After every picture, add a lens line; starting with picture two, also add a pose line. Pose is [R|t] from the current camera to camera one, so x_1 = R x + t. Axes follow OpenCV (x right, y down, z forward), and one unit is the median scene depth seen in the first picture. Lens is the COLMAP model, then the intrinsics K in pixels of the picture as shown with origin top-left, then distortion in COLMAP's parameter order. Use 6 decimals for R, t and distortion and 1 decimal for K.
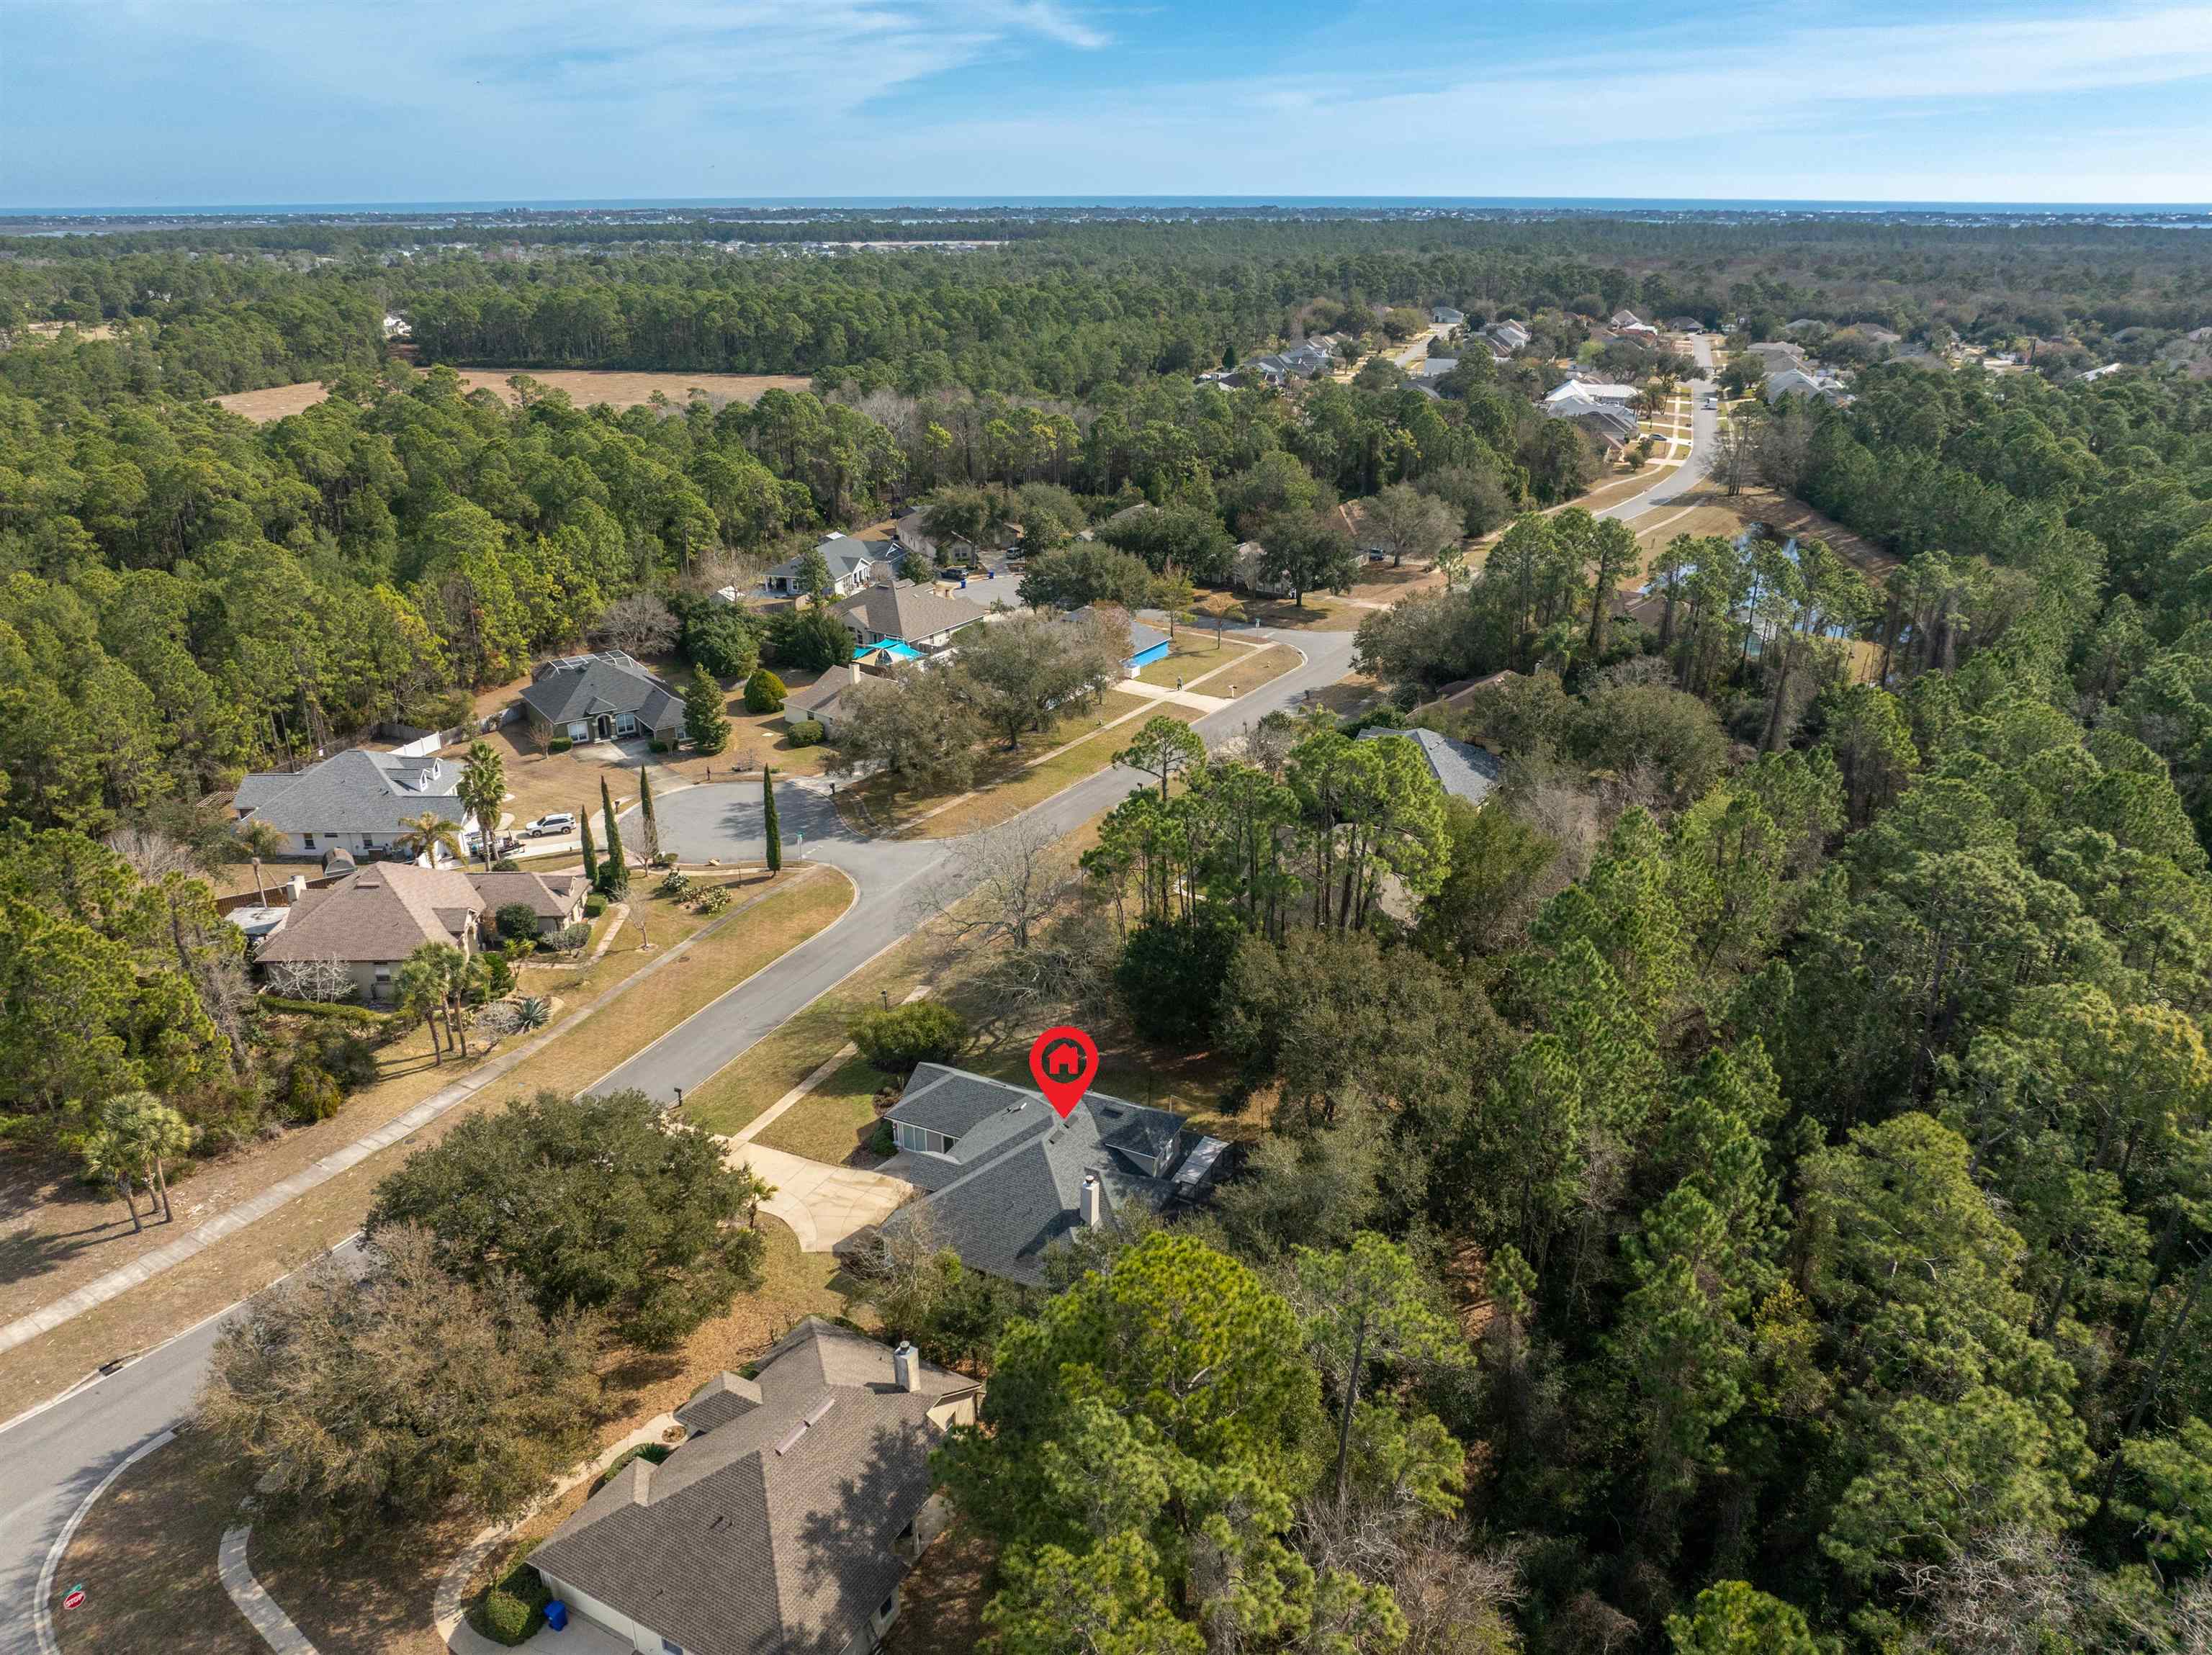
lens RADIAL K [[1565.1, 0, 1117.3], [0, 1565.1, 827.6], [0, 0, 1]] dist [-0.039940, 0.006606]
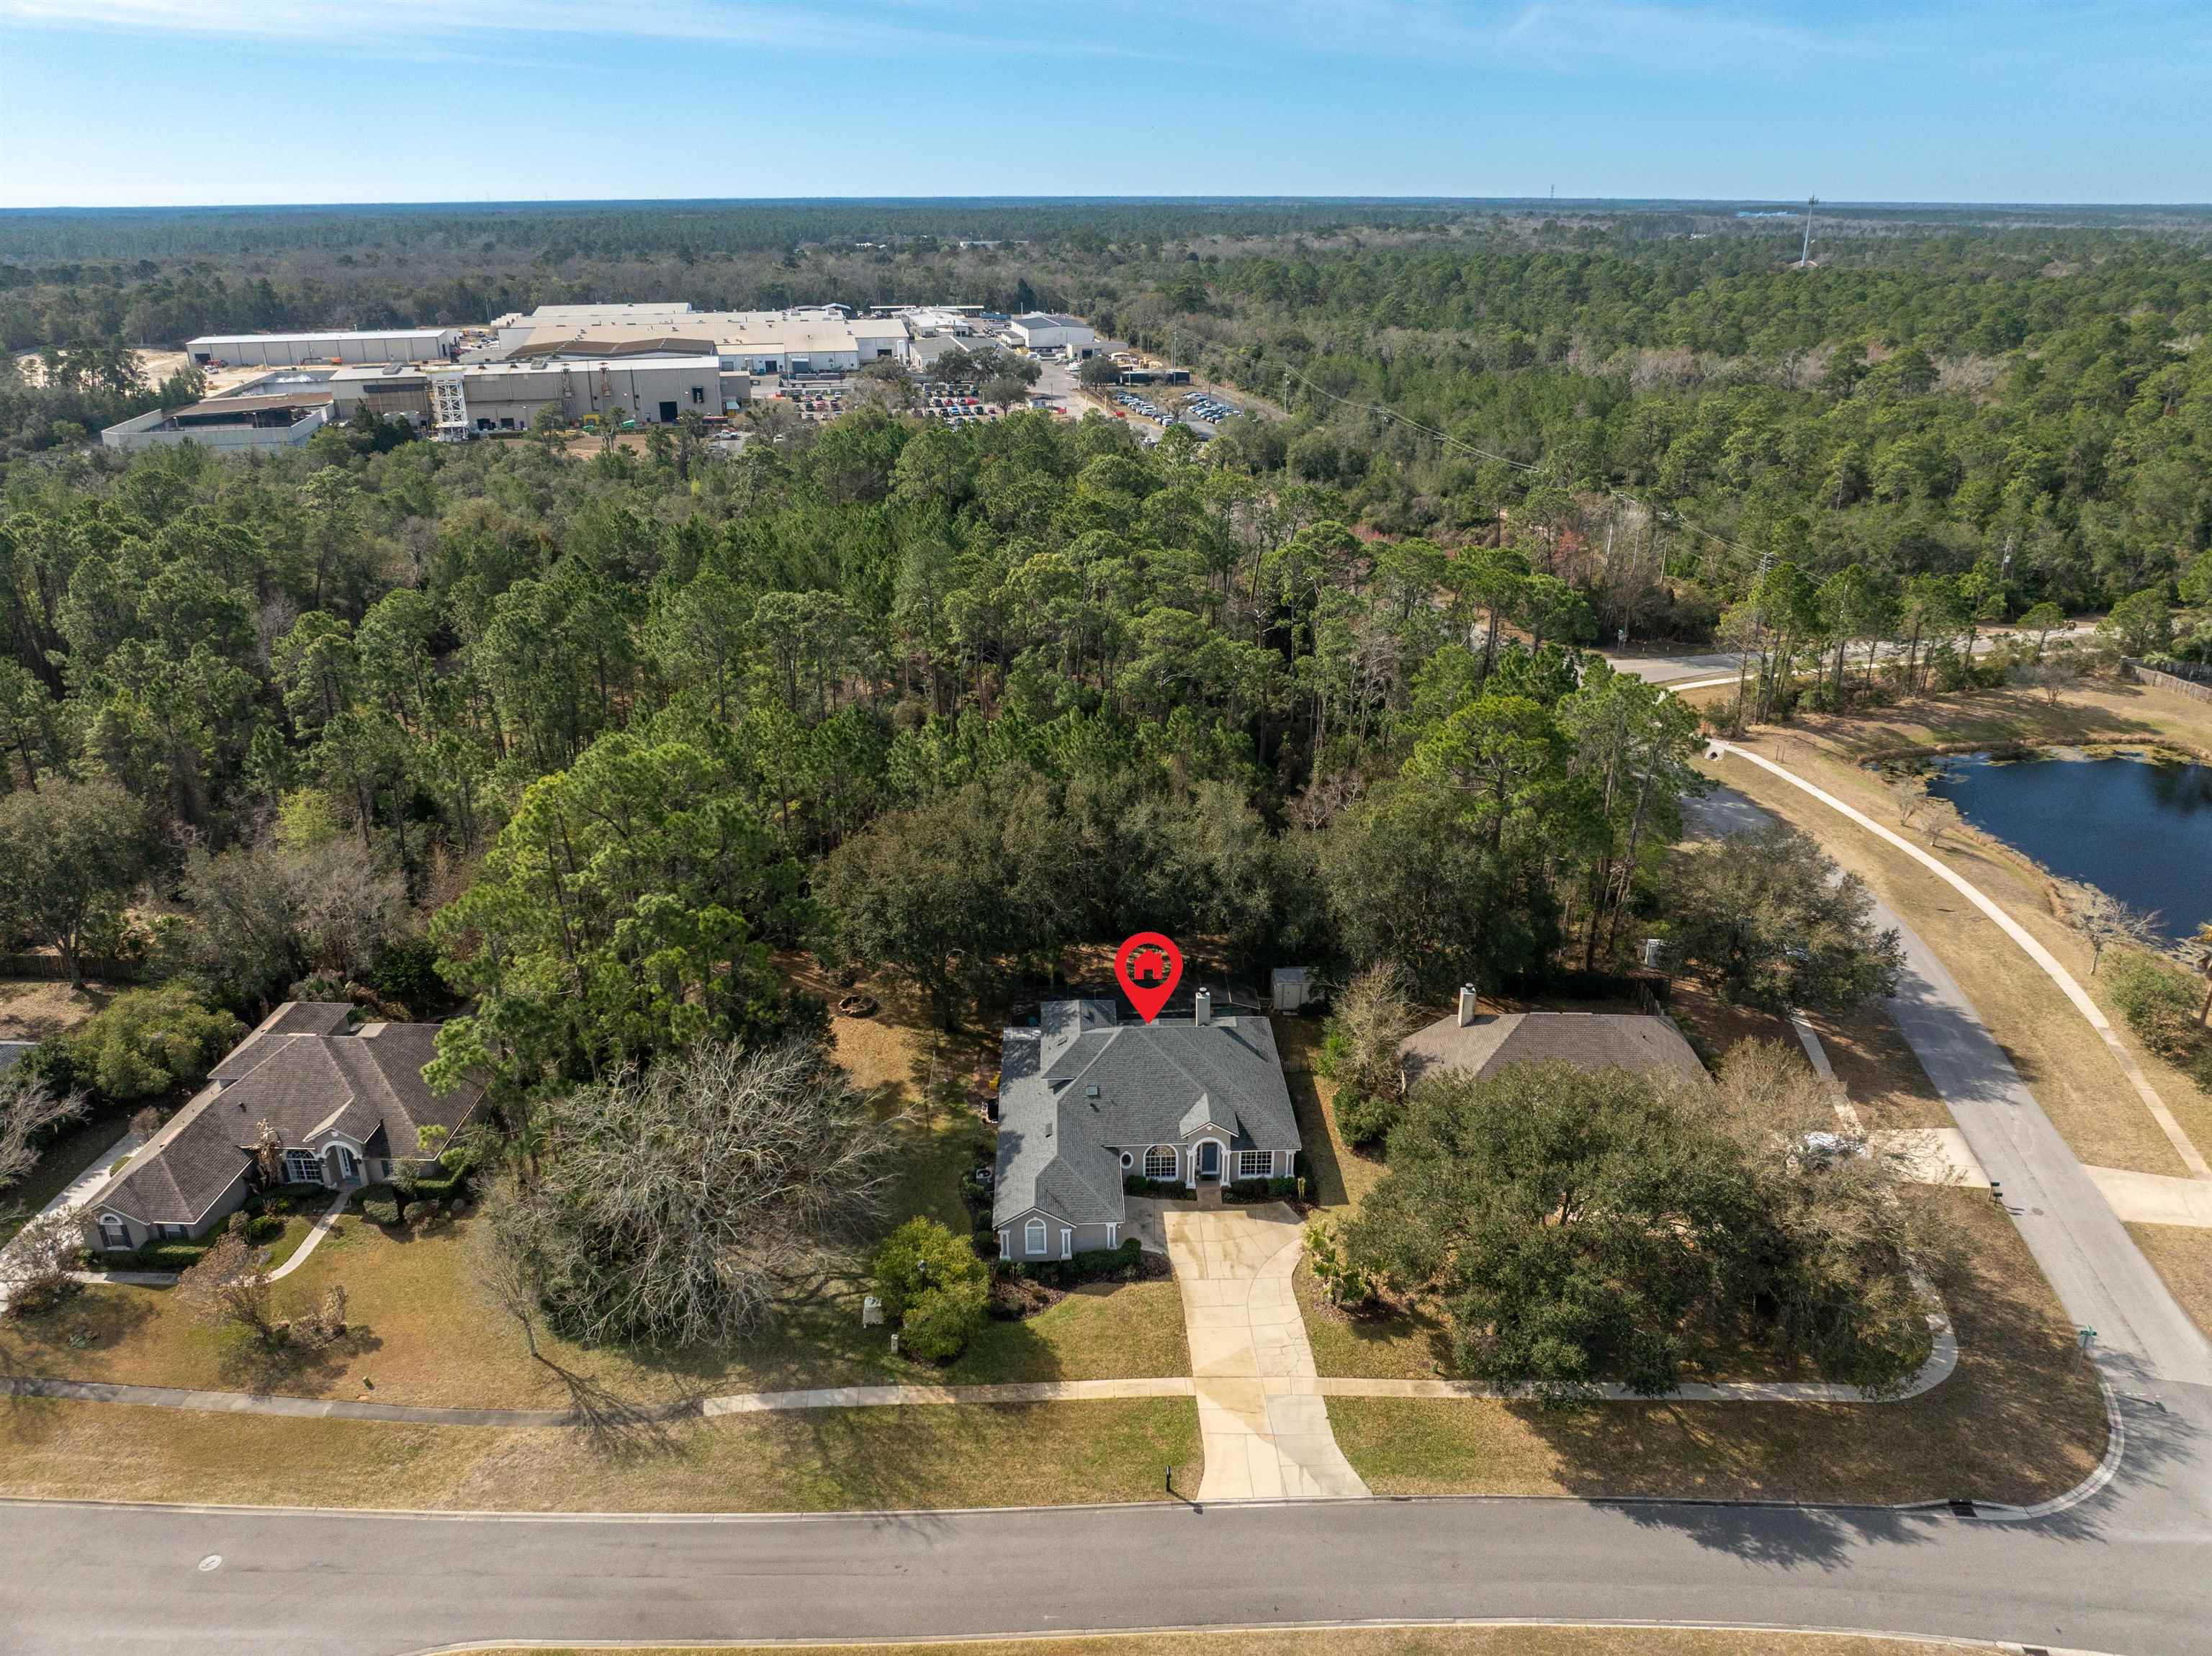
lens RADIAL K [[1565.3, 0, 1100.2], [0, 1565.3, 815.4], [0, 0, 1]] dist [-0.039940, 0.006606]
pose [[-0.466648, -0.325739, 0.822274, -0.380897], [0.338131, 0.793376, 0.506184, -0.207541], [-0.817256, 0.514245, -0.260085, 0.560397]]
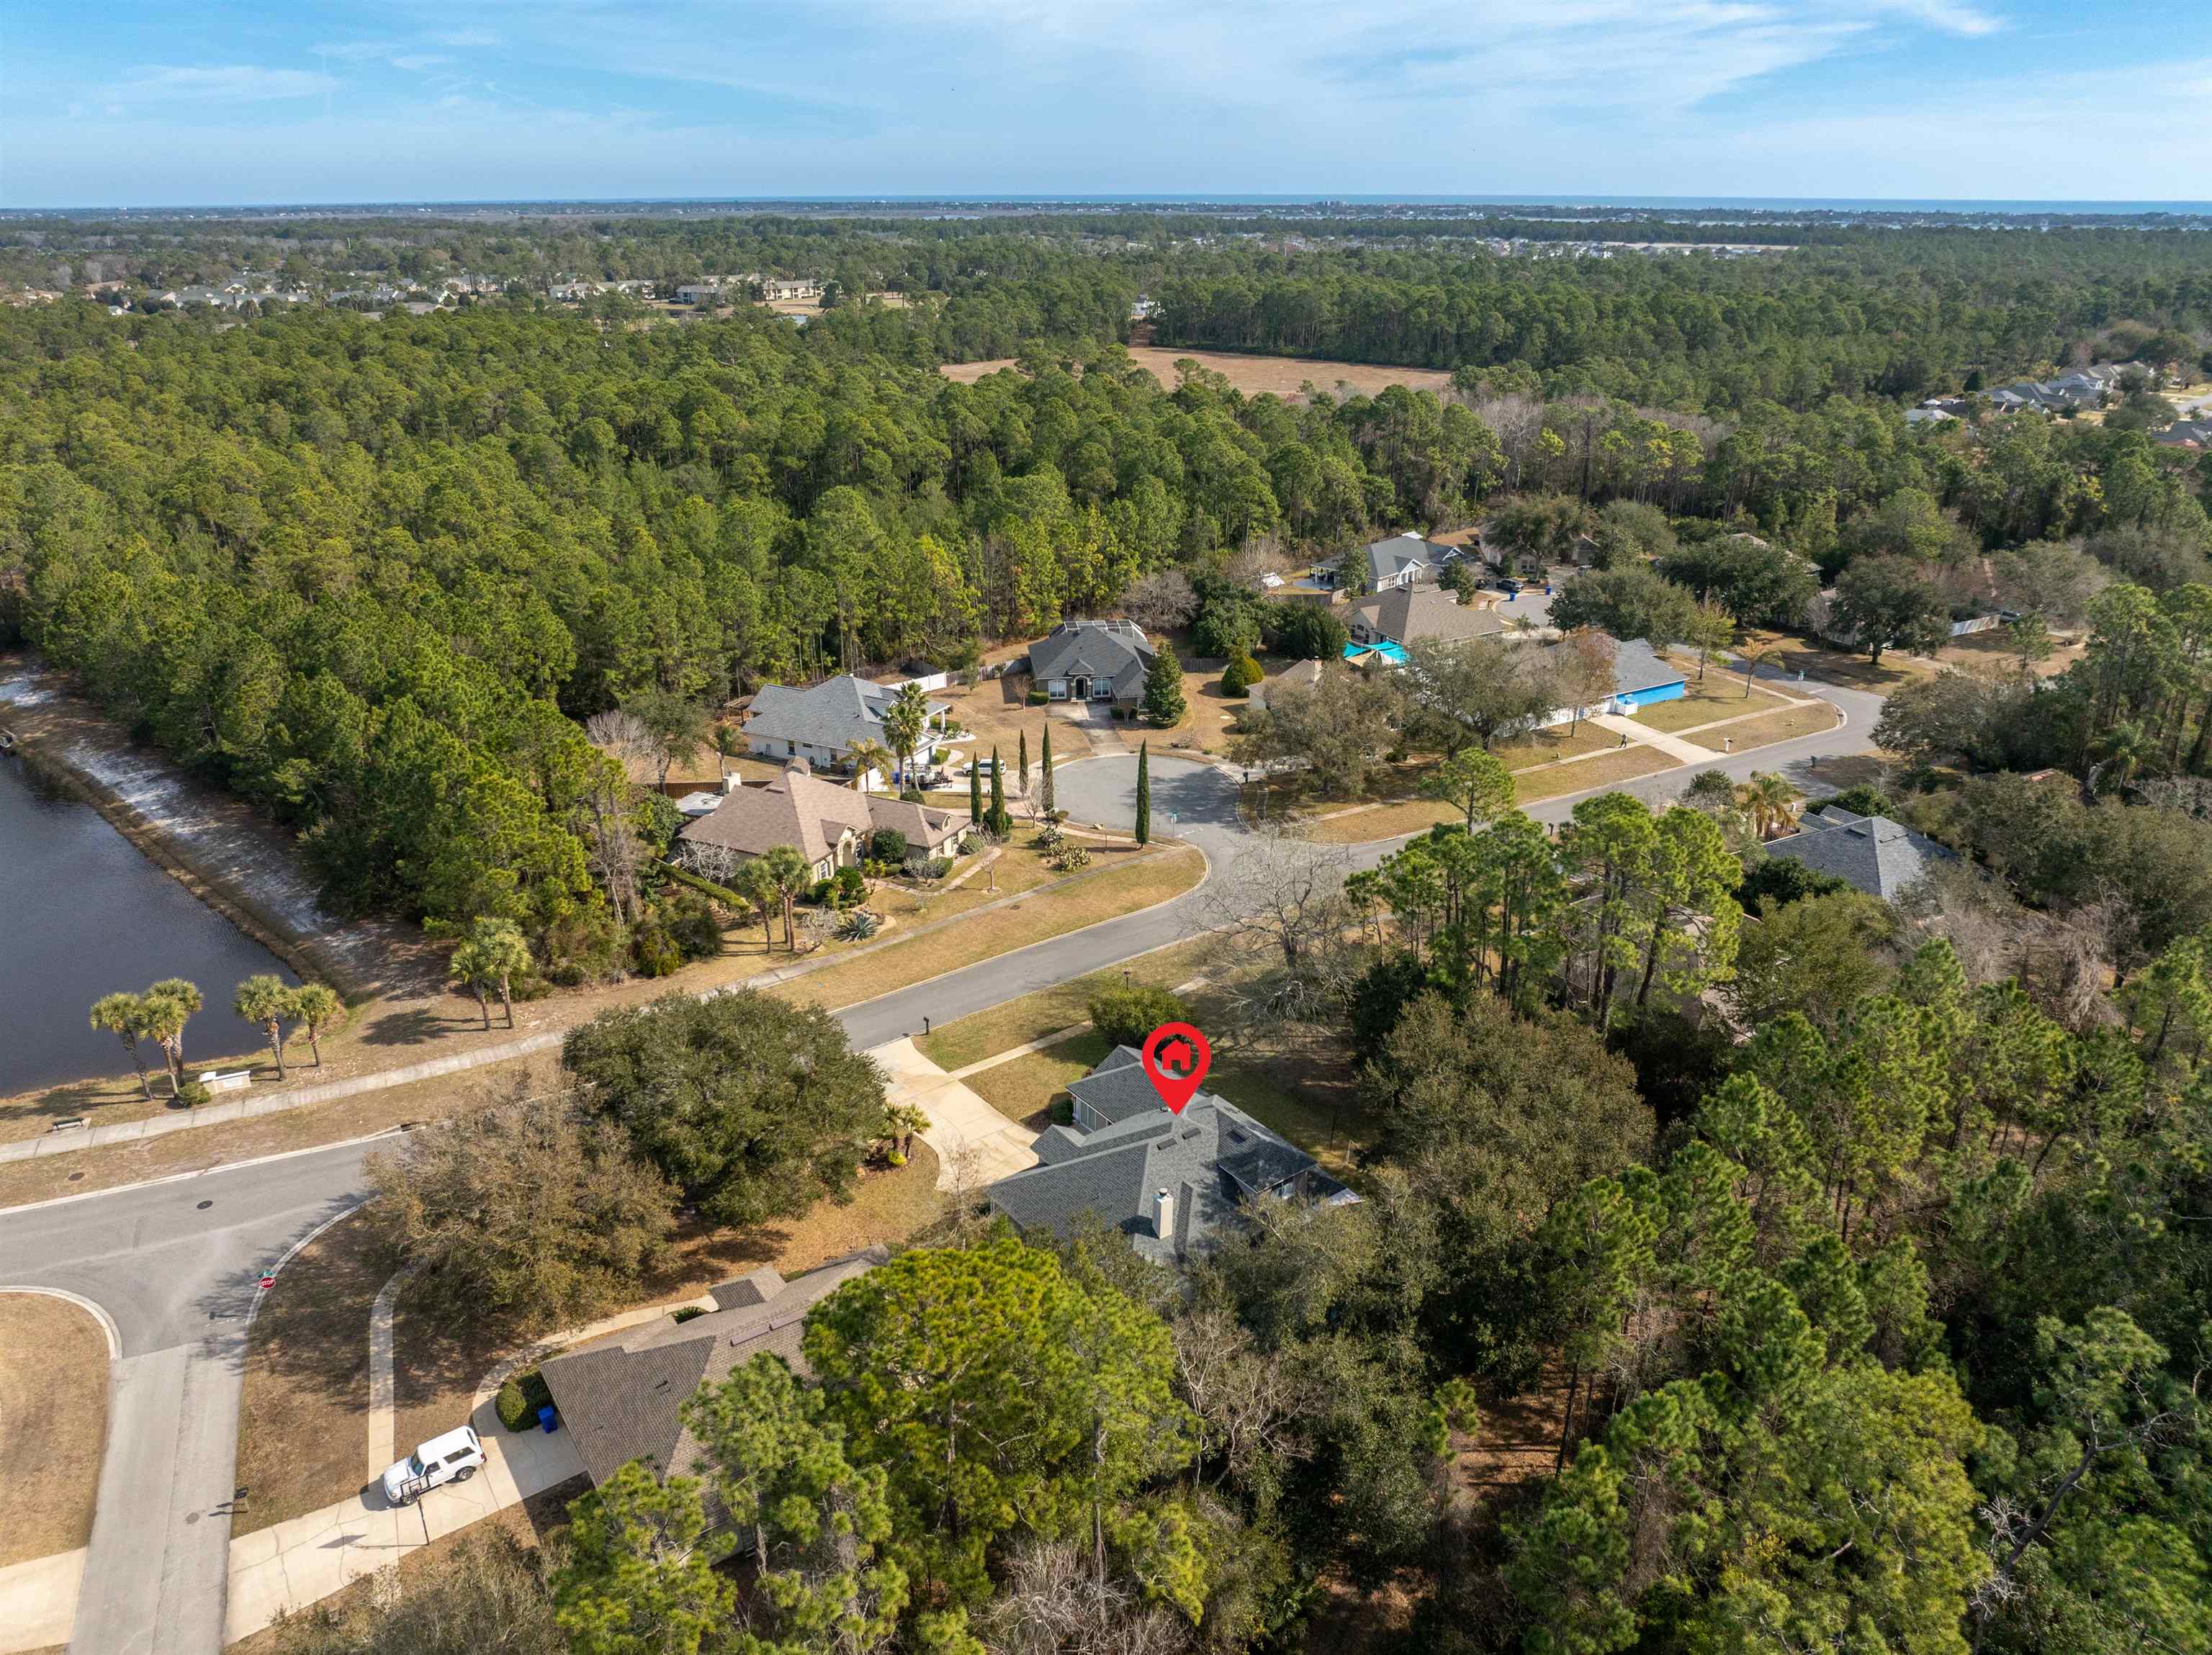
lens RADIAL K [[1565.1, 0, 1123.4], [0, 1565.1, 826.4], [0, 0, 1]] dist [-0.039940, 0.006606]
pose [[0.889969, 0.171466, -0.422556, 0.146359], [-0.171075, 0.984479, 0.039174, -0.015760], [0.422715, 0.037426, 0.905490, 0.037569]]
